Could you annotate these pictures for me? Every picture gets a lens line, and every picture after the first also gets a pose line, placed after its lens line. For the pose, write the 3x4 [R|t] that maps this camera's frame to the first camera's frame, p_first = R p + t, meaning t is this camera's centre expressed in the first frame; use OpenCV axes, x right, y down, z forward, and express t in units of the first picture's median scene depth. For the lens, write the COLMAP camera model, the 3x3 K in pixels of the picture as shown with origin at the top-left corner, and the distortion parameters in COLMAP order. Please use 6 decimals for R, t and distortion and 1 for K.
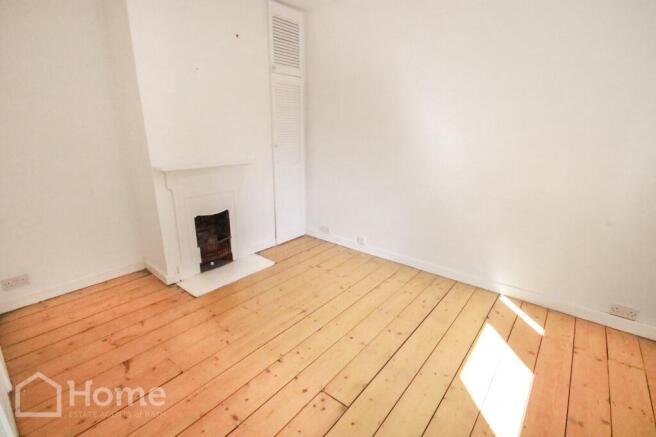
lens RADIAL K [[310.2, 0, 327.7], [0, 310.2, 218.6], [0, 0, 1]] dist [-0.011343, -0.002059]
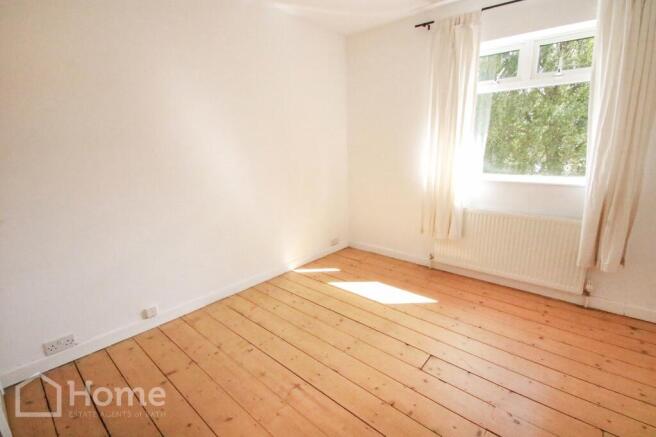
lens RADIAL K [[310.2, 0, 327.5], [0, 310.2, 216.2], [0, 0, 1]] dist [-0.011343, -0.002059]
pose [[0.037956, -0.239970, 0.970038, -0.660981], [0.306871, 0.926630, 0.217224, -0.207261], [-0.950994, 0.289431, 0.108811, 0.694261]]
